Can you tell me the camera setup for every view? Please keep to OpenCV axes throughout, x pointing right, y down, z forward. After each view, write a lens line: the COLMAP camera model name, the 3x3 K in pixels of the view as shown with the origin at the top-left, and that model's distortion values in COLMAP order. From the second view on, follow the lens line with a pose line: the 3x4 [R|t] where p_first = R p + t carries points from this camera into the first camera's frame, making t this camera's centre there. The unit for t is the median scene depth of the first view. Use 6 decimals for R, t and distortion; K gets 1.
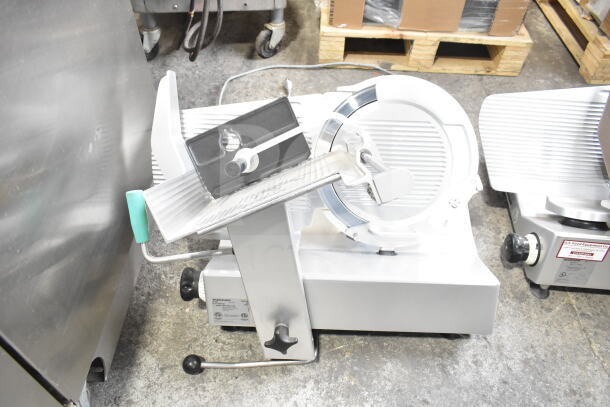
lens RADIAL K [[458.7, 0, 307.7], [0, 458.7, 203.6], [0, 0, 1]] dist [-0.021715, 0.005711]
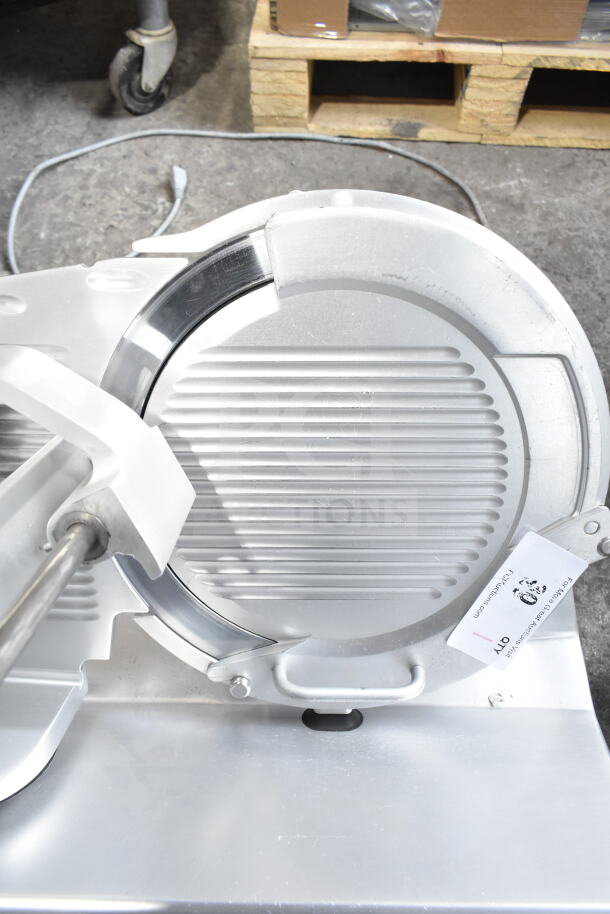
lens RADIAL K [[687.3, 0, 300.7], [0, 687.3, 458.4], [0, 0, 1]] dist [-0.021715, 0.005711]
pose [[0.999026, 0.011323, -0.042646, 0.103226], [-0.004492, 0.987590, 0.156989, -0.095183], [0.043894, -0.156644, 0.986679, 0.307571]]
